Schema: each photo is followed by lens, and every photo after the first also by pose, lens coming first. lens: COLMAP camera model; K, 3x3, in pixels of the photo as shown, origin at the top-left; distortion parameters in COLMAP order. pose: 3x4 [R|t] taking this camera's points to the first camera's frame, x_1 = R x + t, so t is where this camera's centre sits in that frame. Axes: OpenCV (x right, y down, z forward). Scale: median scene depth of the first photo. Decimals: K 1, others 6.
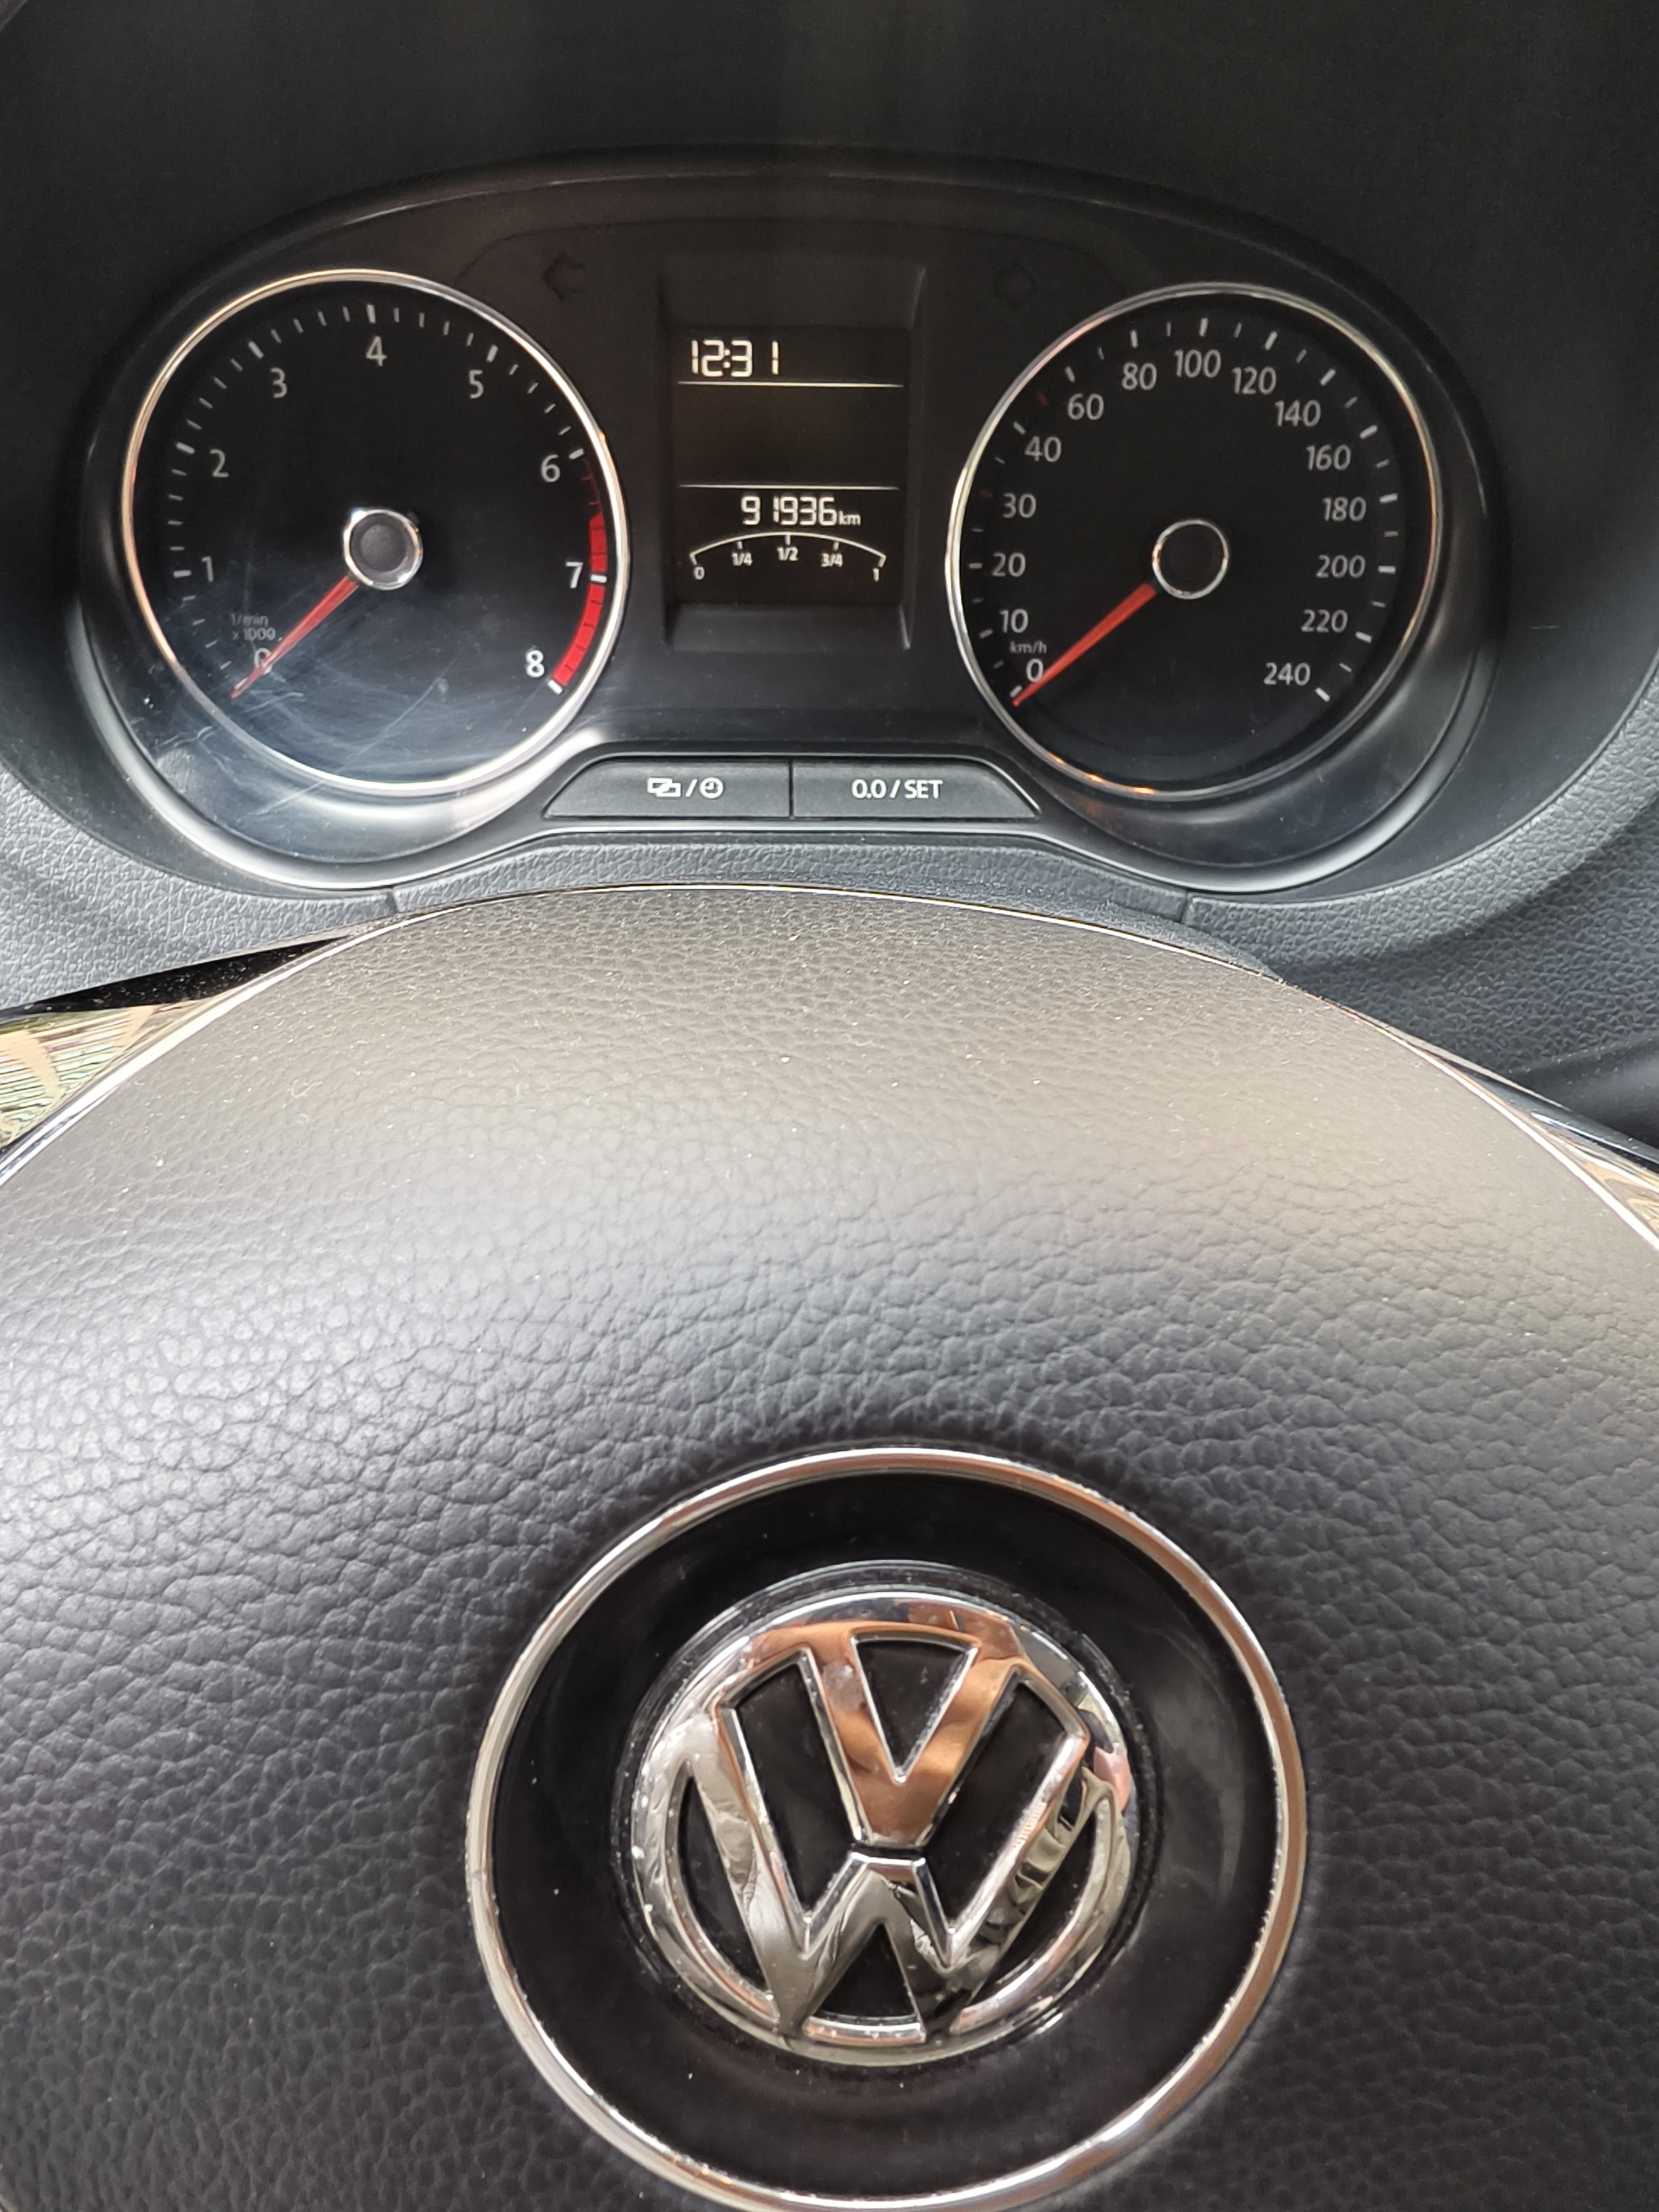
lens RADIAL K [[1609.3, 0, 812.7], [0, 1609.3, 1117.4], [0, 0, 1]] dist [0.007155, 0.003517]
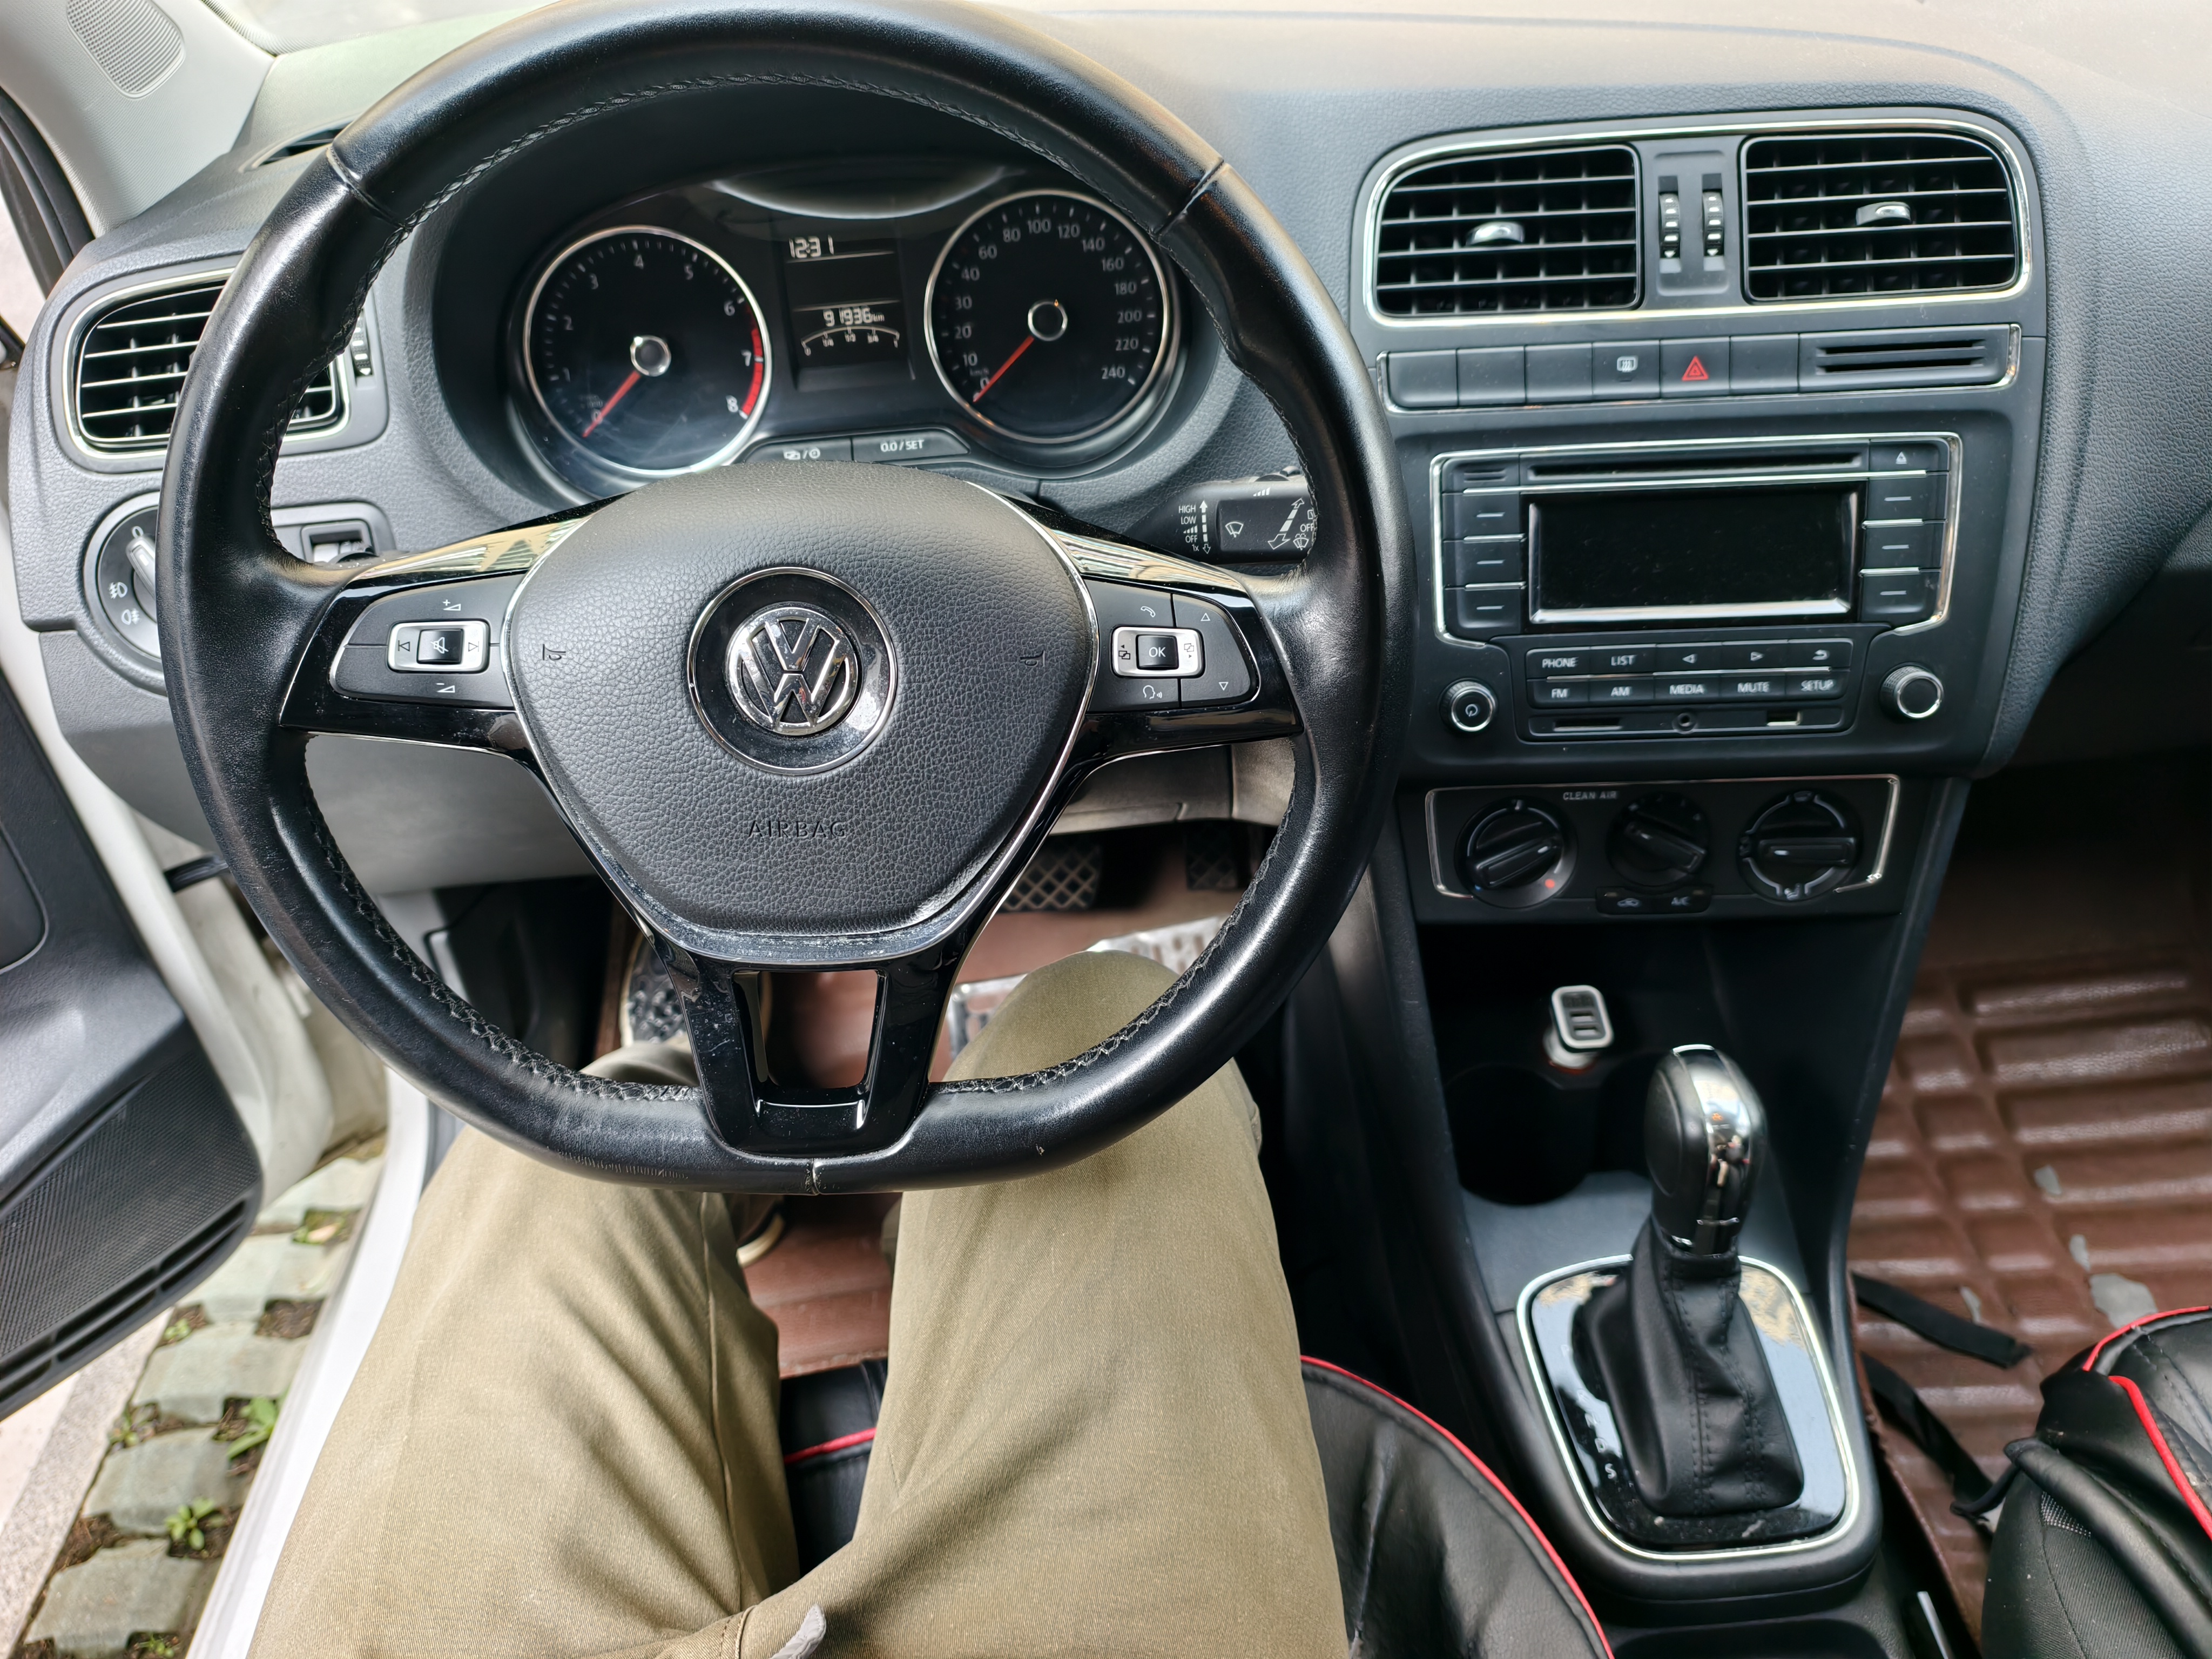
lens RADIAL K [[1555.2, 0, 1106.0], [0, 1555.2, 829.5], [0, 0, 1]] dist [0.000062, -0.003628]
pose [[0.995402, -0.094239, -0.017130, 0.283950], [0.094155, 0.995541, -0.005698, 0.309629], [0.017591, 0.004059, 0.999837, -0.956262]]
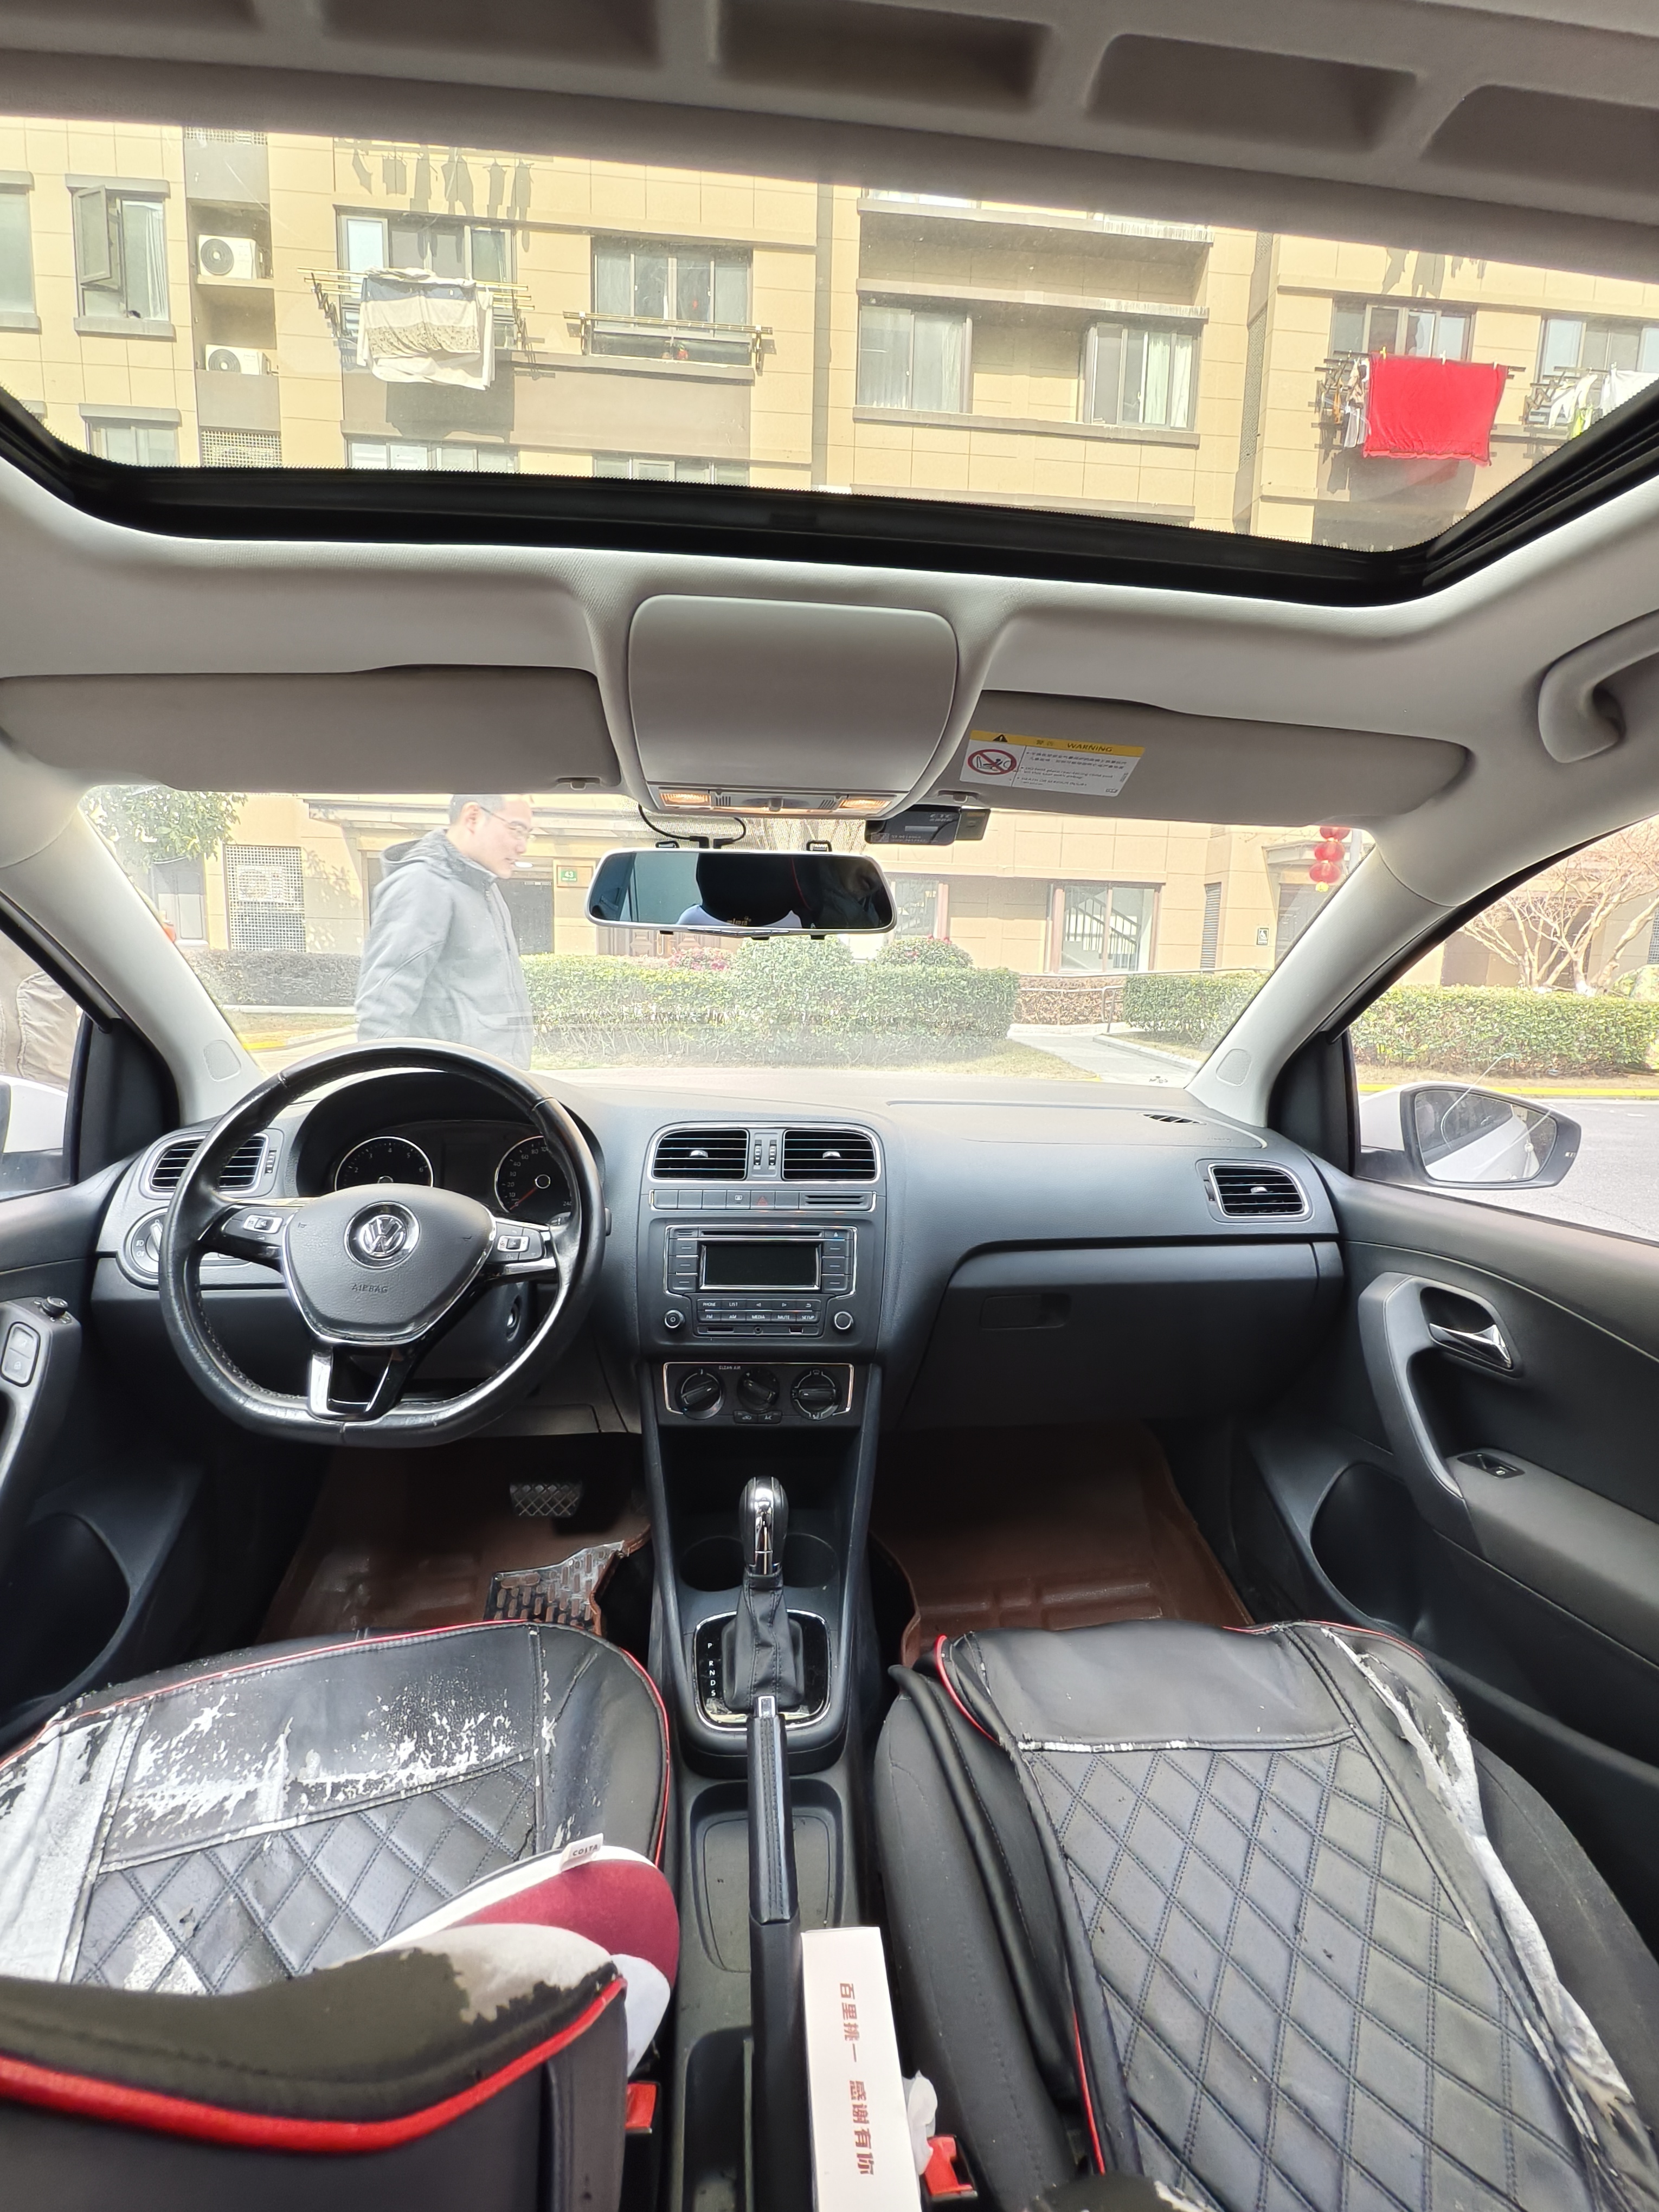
lens RADIAL K [[986.8, 0, 829.5], [0, 986.8, 1106.0], [0, 0, 1]] dist [-0.002118, -0.000075]
pose [[0.996116, -0.019915, 0.085767, 0.912380], [0.062004, 0.850263, -0.522694, 1.214028], [-0.062515, 0.525981, 0.848195, -1.971251]]
